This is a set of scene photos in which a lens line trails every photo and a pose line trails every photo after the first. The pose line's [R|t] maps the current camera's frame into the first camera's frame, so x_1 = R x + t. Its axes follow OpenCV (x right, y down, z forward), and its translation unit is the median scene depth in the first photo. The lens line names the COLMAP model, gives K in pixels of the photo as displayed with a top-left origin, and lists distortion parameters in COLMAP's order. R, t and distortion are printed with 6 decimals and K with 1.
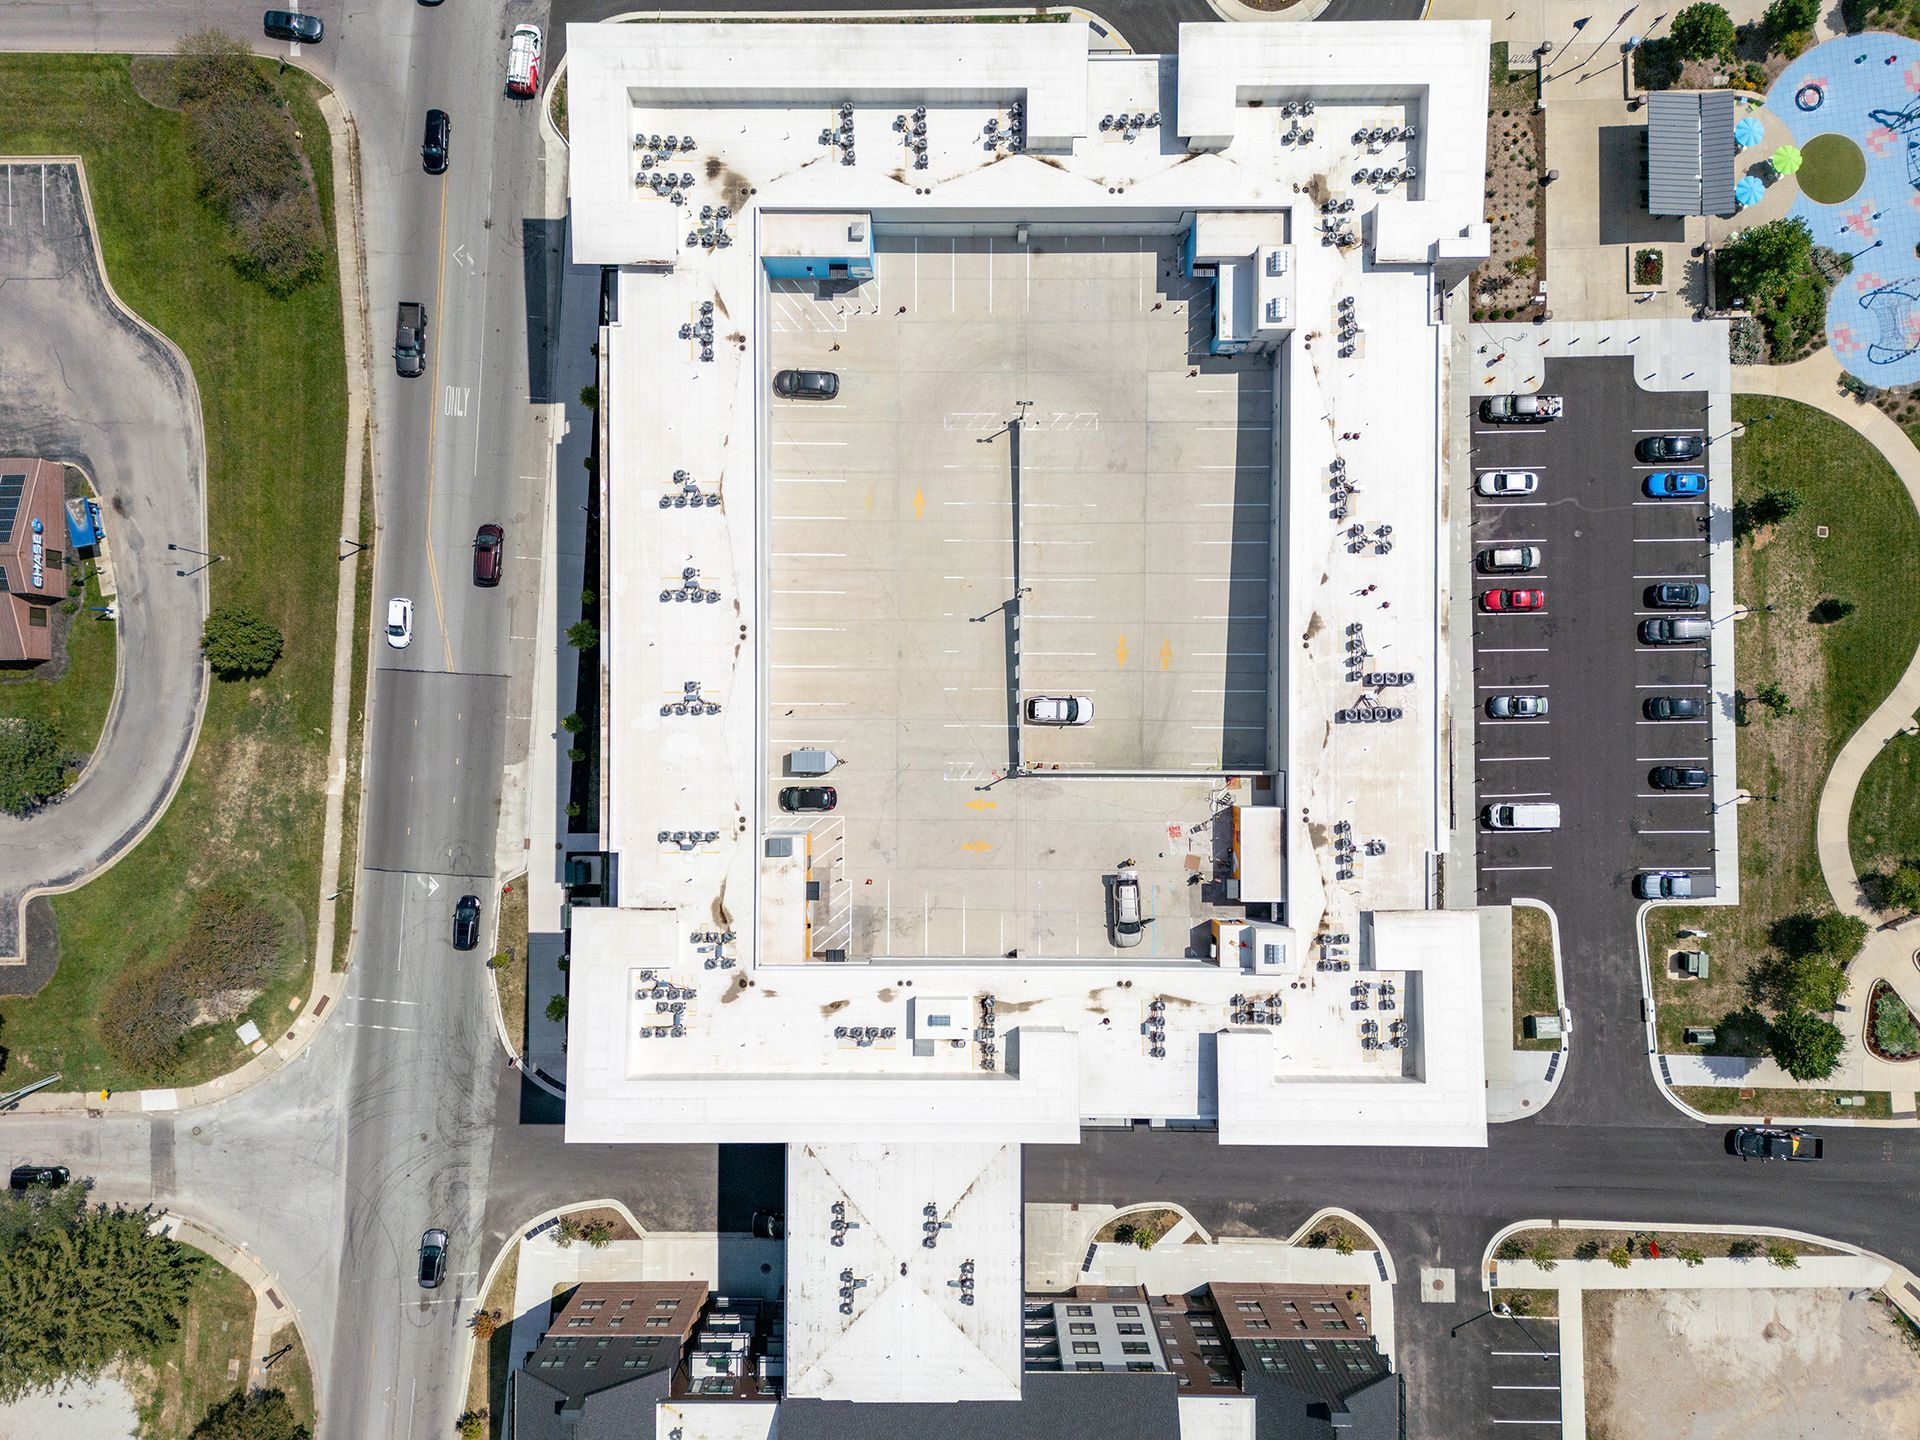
lens RADIAL K [[1344.4, 0, 960.0], [0, 1344.4, 720.0], [0, 0, 1]] dist [0.072359, -0.068020]
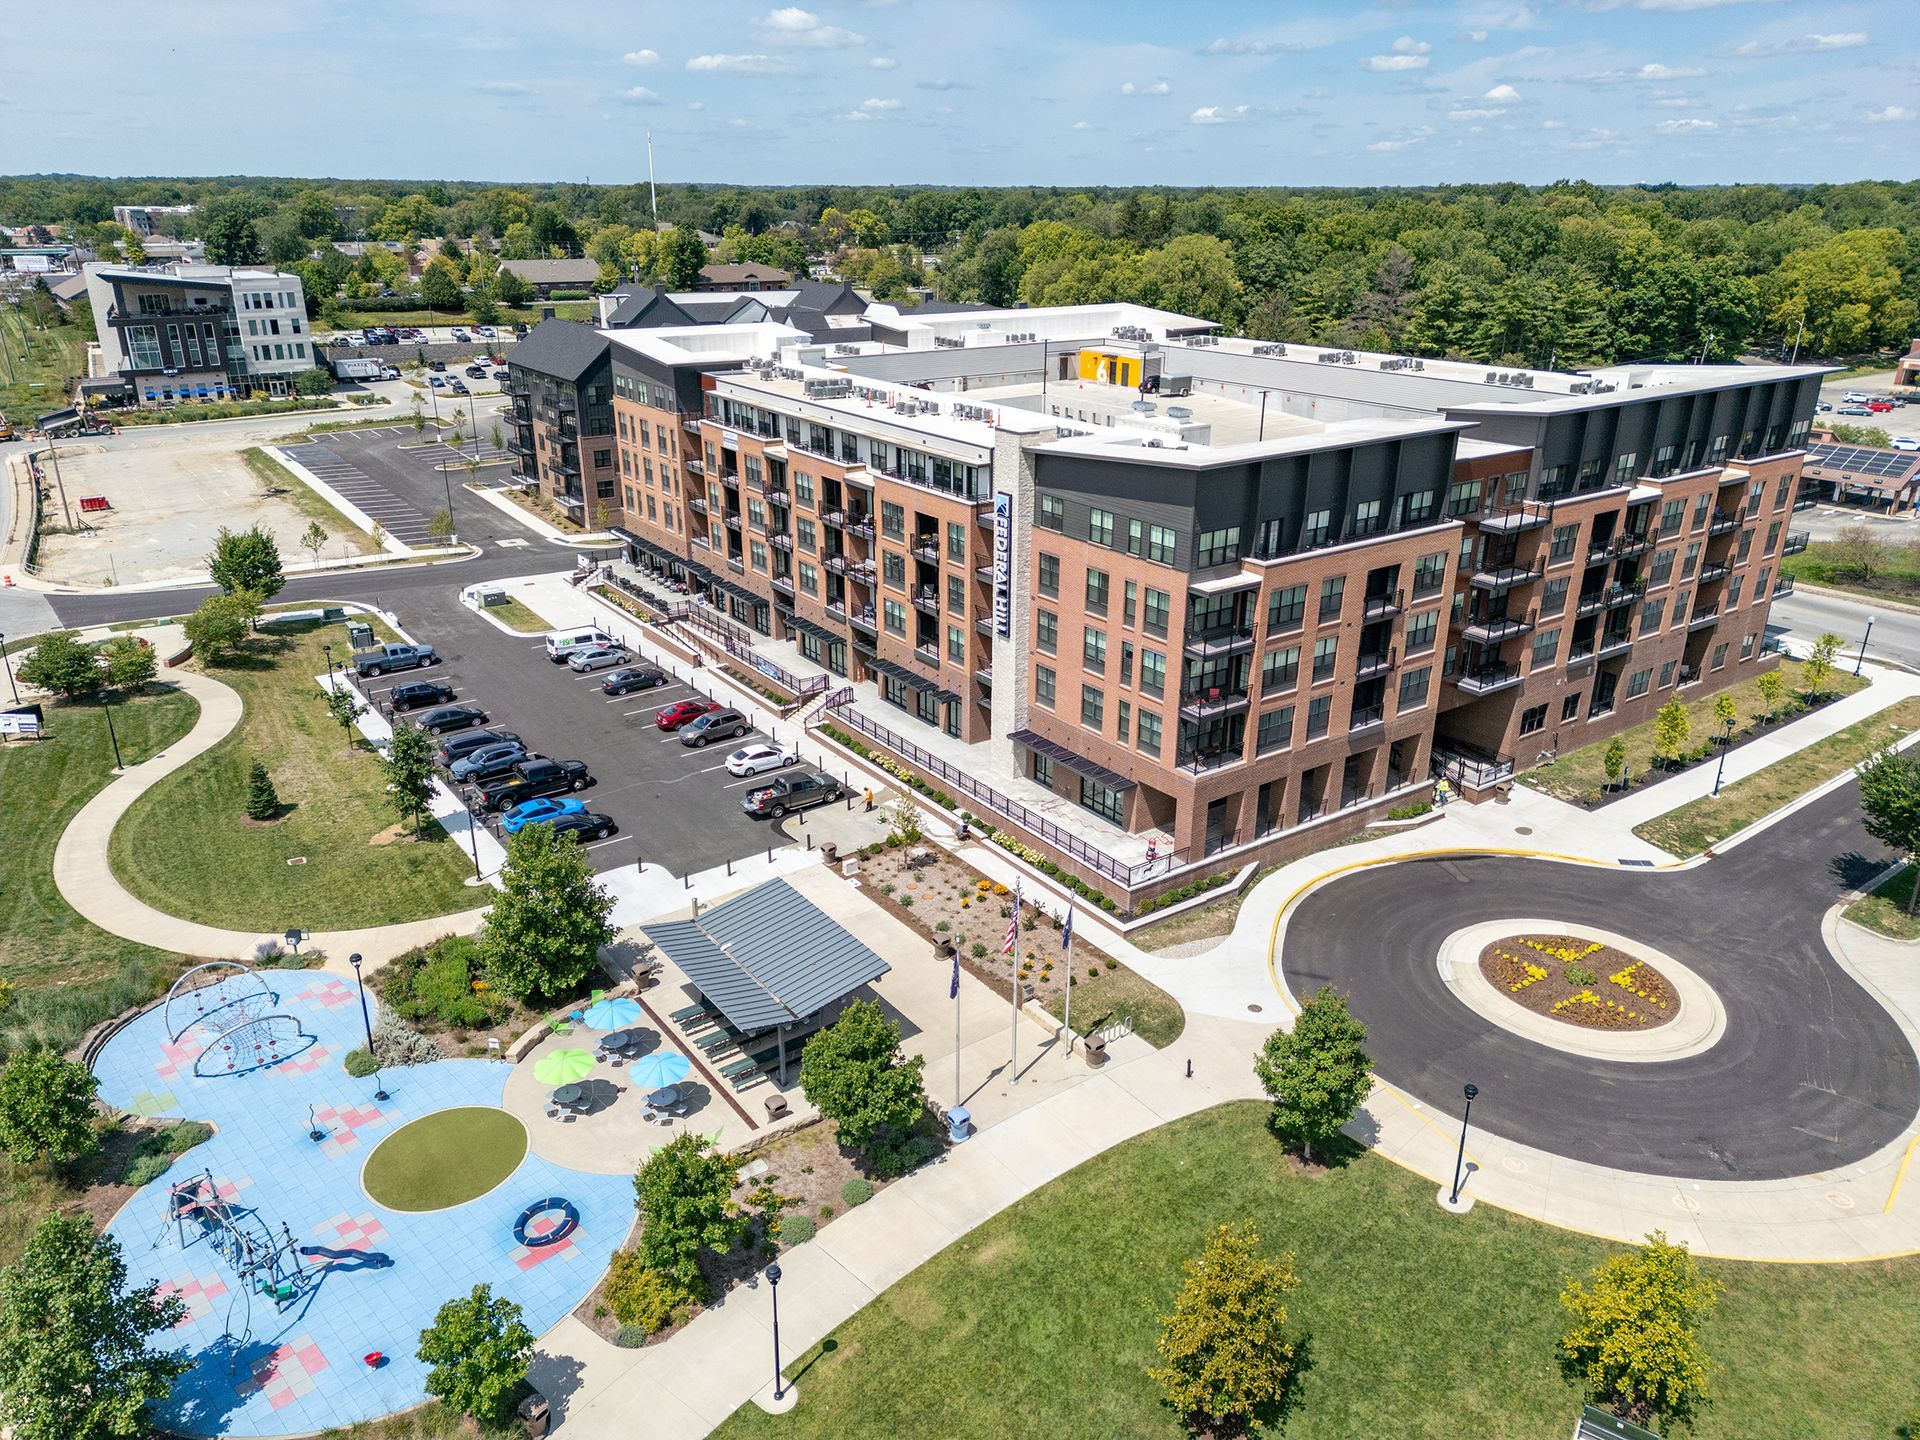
lens RADIAL K [[1344.4, 0, 960.0], [0, 1344.4, 720.0], [0, 0, 1]] dist [0.072359, -0.068020]
pose [[-0.817407, 0.210303, -0.536300, 0.710717], [-0.576059, -0.296790, 0.761624, -0.806878], [0.001003, 0.931498, 0.363745, 0.698542]]
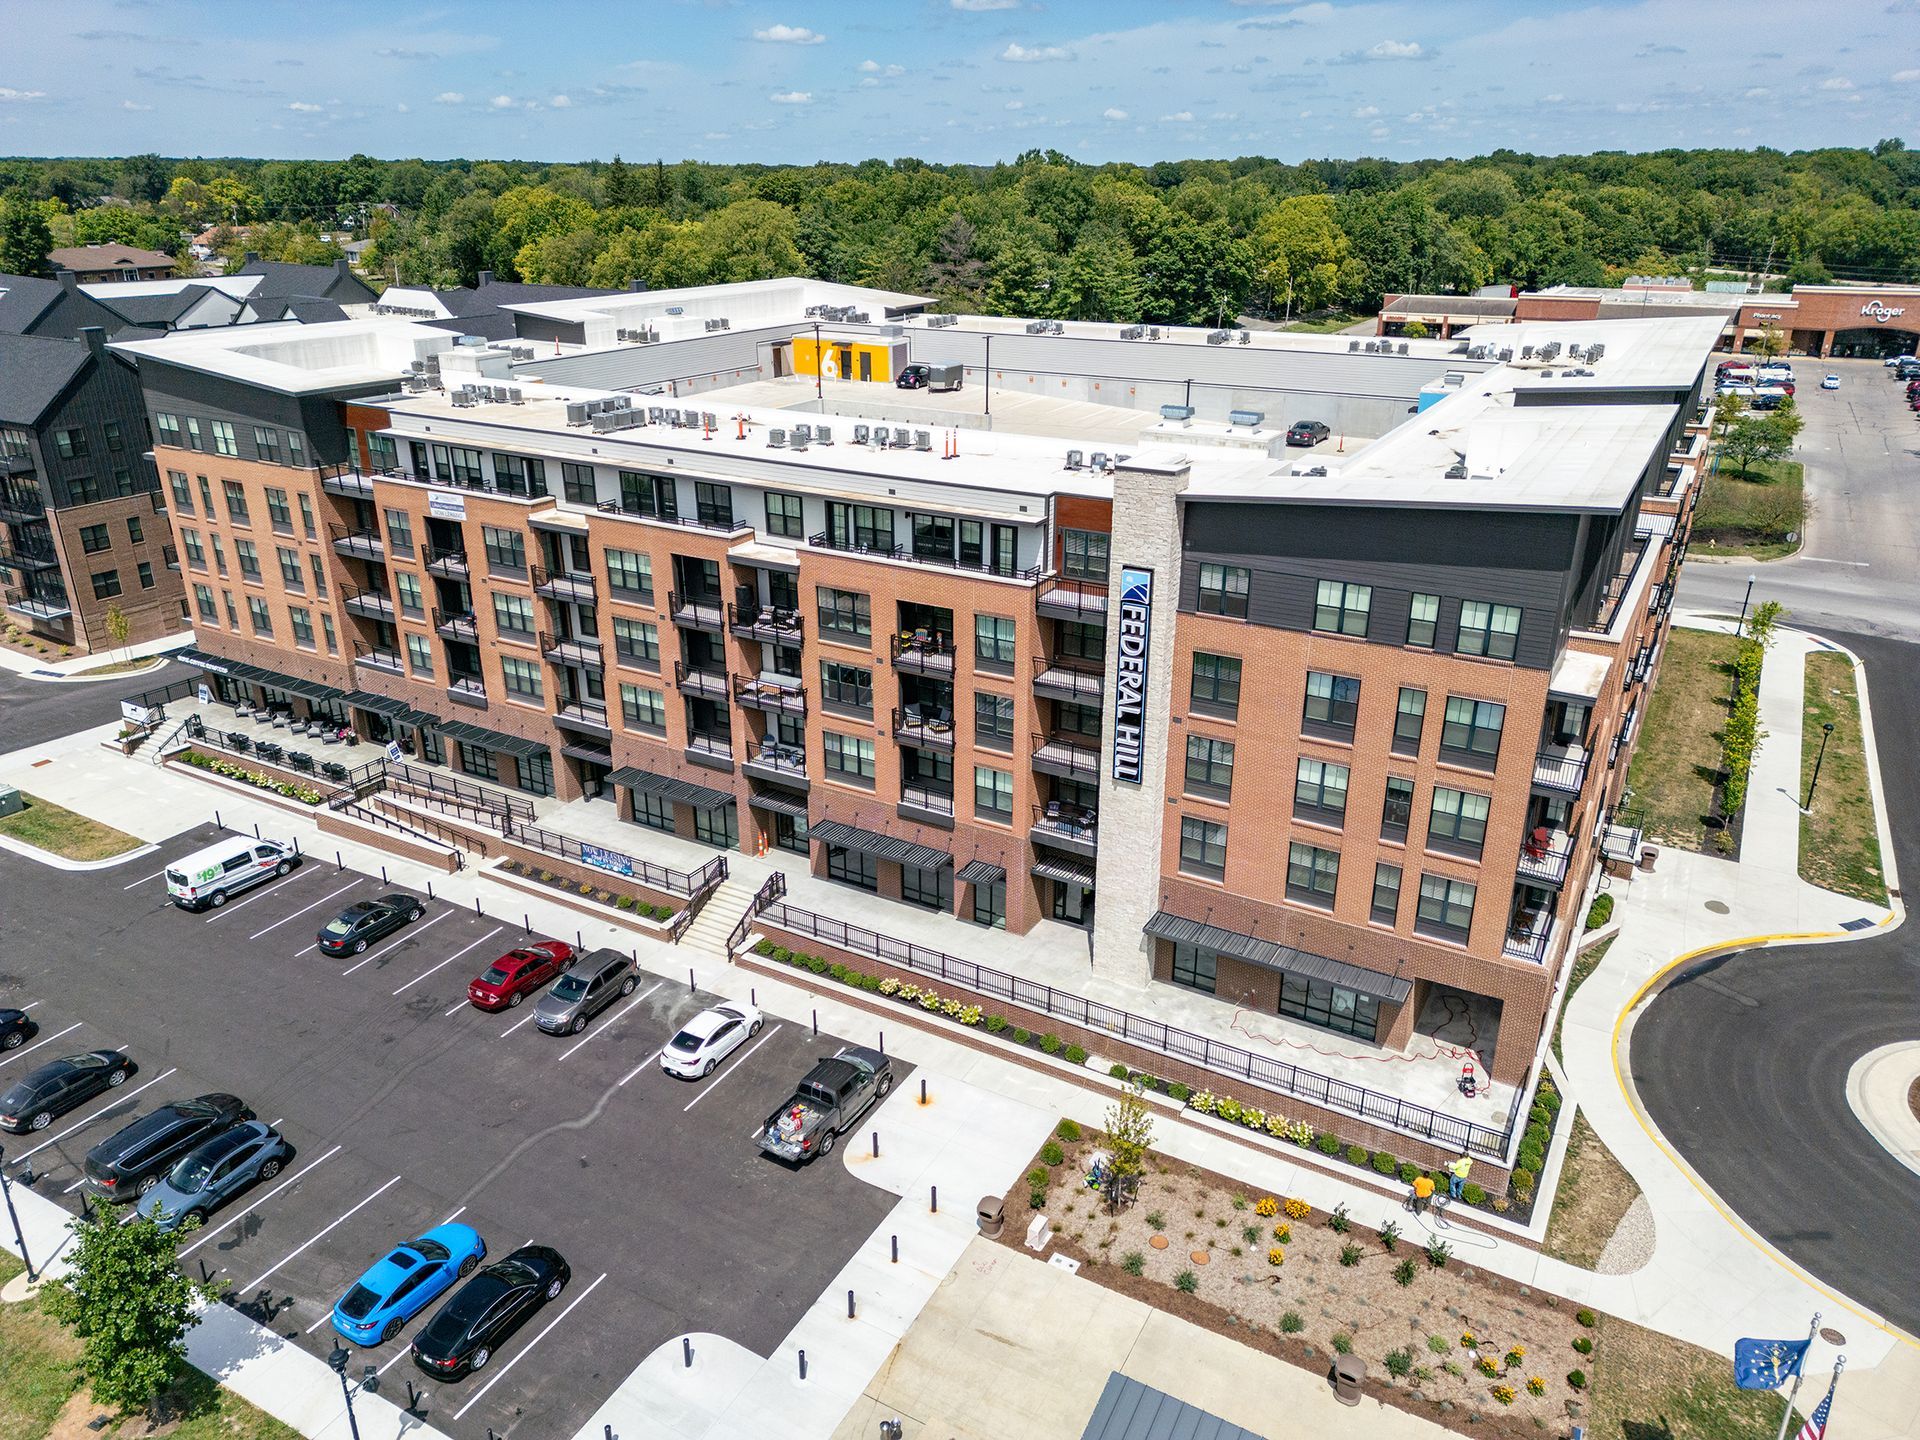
lens RADIAL K [[1344.4, 0, 960.0], [0, 1344.4, 720.0], [0, 0, 1]] dist [0.072359, -0.068020]
pose [[-0.500115, 0.327922, -0.801469, 0.691929], [-0.865955, -0.186438, 0.464073, -0.438267], [0.002755, 0.926125, 0.377206, 0.721604]]
